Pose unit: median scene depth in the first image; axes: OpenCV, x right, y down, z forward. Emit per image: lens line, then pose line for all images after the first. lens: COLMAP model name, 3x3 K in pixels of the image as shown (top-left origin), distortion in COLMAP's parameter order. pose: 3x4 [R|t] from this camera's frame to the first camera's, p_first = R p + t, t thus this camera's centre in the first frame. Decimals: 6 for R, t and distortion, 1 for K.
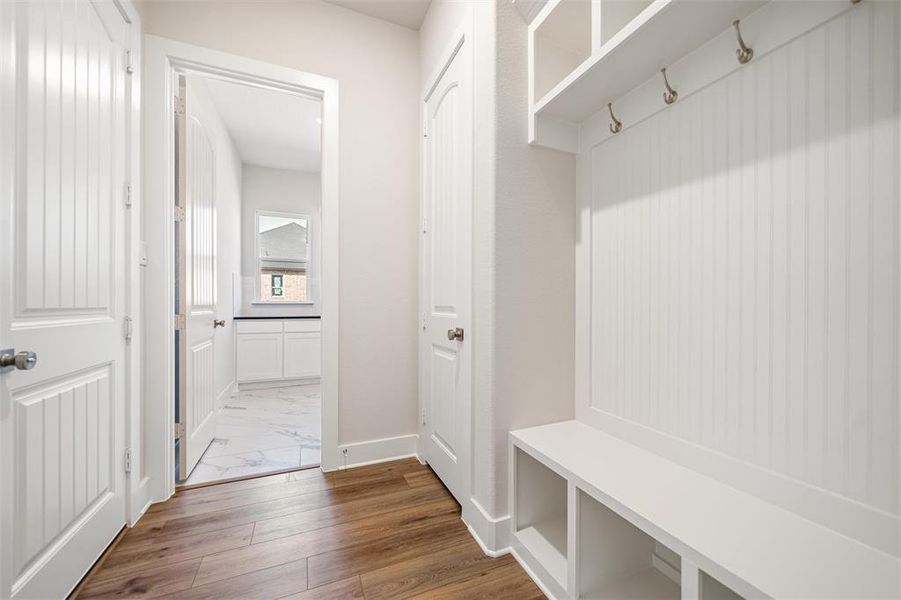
lens RADIAL K [[341.4, 0, 454.6], [0, 341.4, 304.1], [0, 0, 1]] dist [-0.002455, 0.000276]
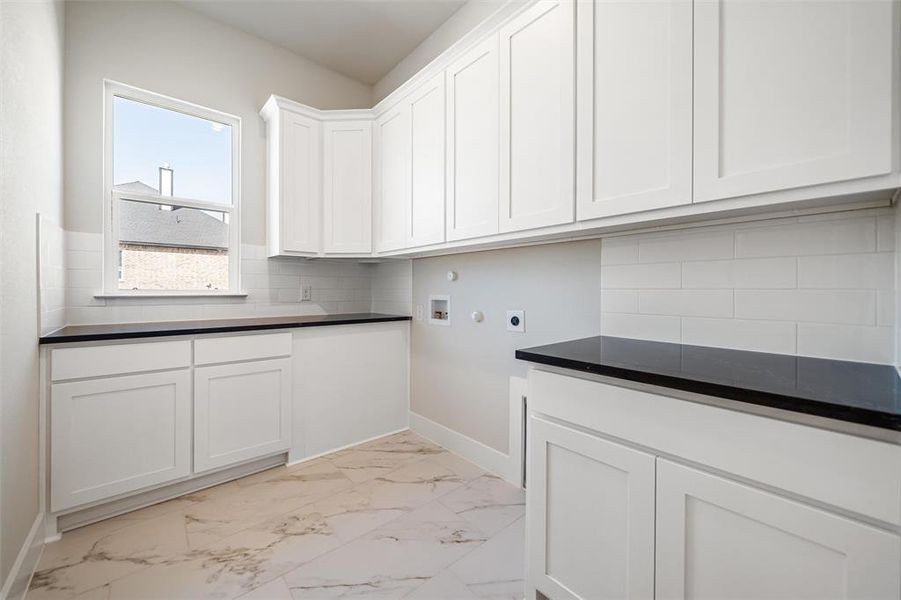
lens RADIAL K [[341.4, 0, 443.9], [0, 341.4, 291.8], [0, 0, 1]] dist [-0.002455, 0.000276]
pose [[0.955419, 0.000244, 0.295252, -0.315112], [-0.002365, 0.999974, 0.006825, -0.012672], [-0.295242, -0.007219, 0.955395, 0.484125]]
